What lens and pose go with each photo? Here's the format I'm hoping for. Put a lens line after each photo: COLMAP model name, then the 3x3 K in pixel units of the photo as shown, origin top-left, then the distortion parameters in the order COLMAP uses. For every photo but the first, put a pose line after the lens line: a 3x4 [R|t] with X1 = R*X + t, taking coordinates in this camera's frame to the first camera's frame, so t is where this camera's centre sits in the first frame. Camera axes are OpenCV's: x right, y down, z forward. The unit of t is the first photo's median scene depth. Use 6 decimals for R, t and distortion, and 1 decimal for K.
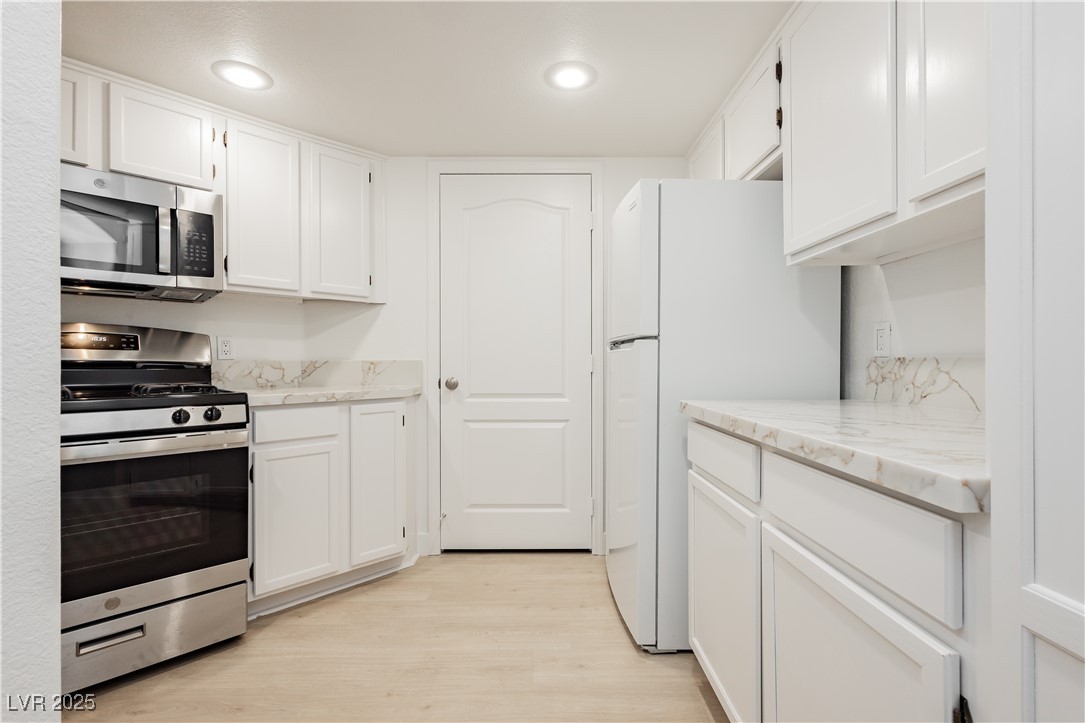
lens RADIAL K [[501.6, 0, 541.0], [0, 501.6, 360.8], [0, 0, 1]] dist [0.012768, -0.000006]
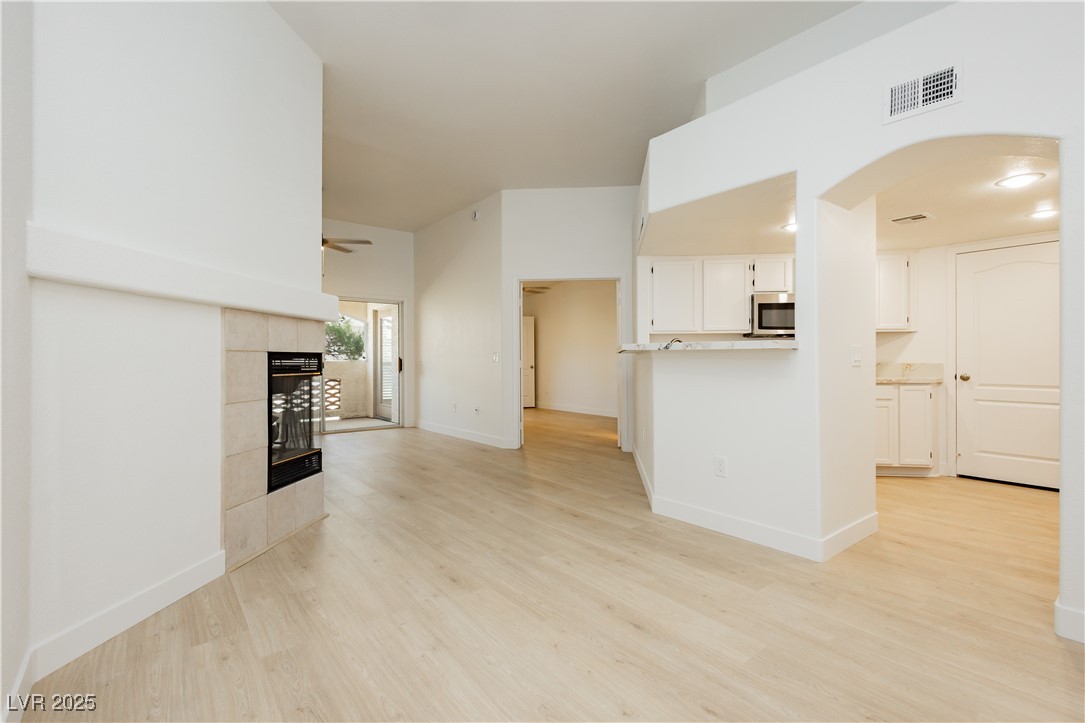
lens RADIAL K [[501.6, 0, 538.3], [0, 501.6, 357.6], [0, 0, 1]] dist [0.012768, -0.000006]
pose [[0.632065, 0.003435, -0.774907, 0.239712], [-0.001183, 0.999993, 0.003467, -0.025508], [0.774914, -0.001275, 0.632065, -1.218750]]
